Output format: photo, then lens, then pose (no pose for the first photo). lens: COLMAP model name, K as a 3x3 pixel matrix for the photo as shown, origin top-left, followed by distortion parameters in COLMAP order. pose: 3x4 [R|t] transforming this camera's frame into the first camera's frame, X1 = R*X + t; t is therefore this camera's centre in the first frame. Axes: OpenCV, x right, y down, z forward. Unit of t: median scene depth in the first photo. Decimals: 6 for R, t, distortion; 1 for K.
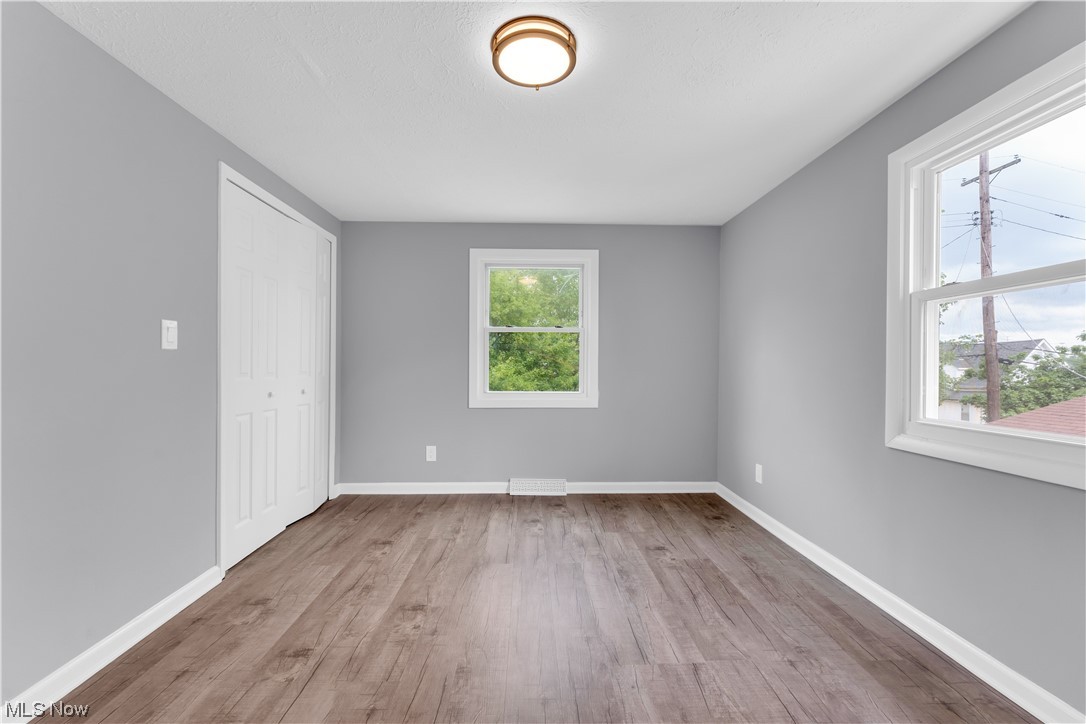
lens RADIAL K [[442.1, 0, 538.4], [0, 442.1, 368.8], [0, 0, 1]] dist [0.000533, 0.000179]
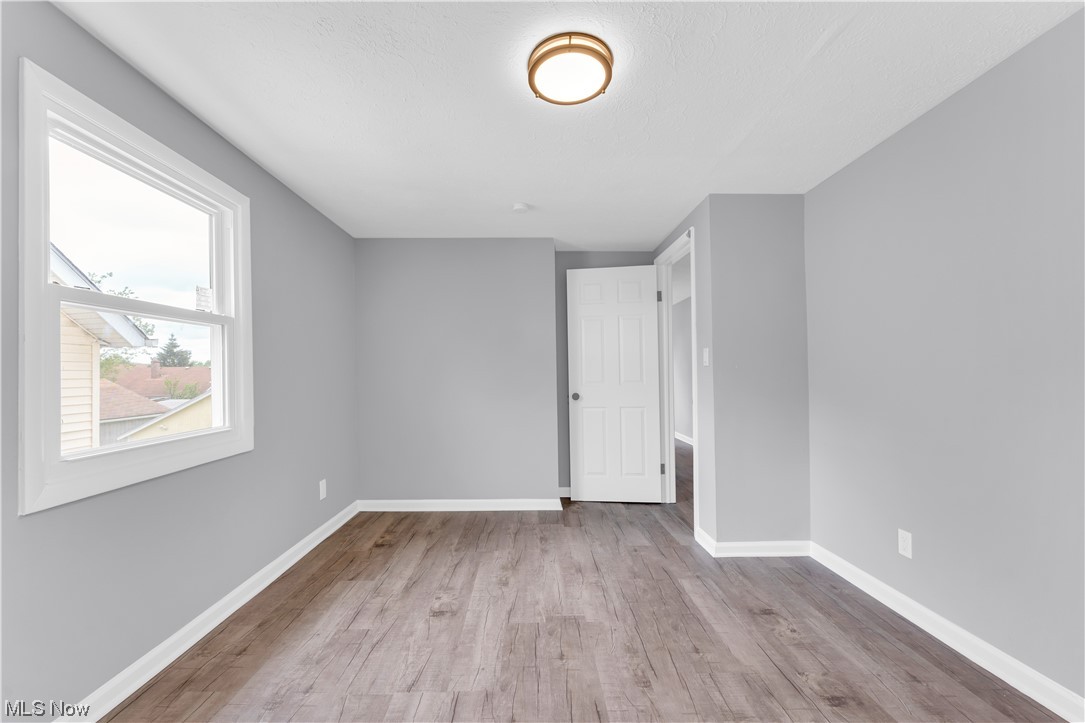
lens RADIAL K [[441.6, 0, 535.1], [0, 441.6, 367.9], [0, 0, 1]] dist [0.001618, -0.000329]
pose [[-0.999953, 0.005131, 0.008224, 0.065818], [0.005084, 0.999971, -0.005751, -0.031784], [-0.008254, -0.005709, -0.999950, 2.004046]]
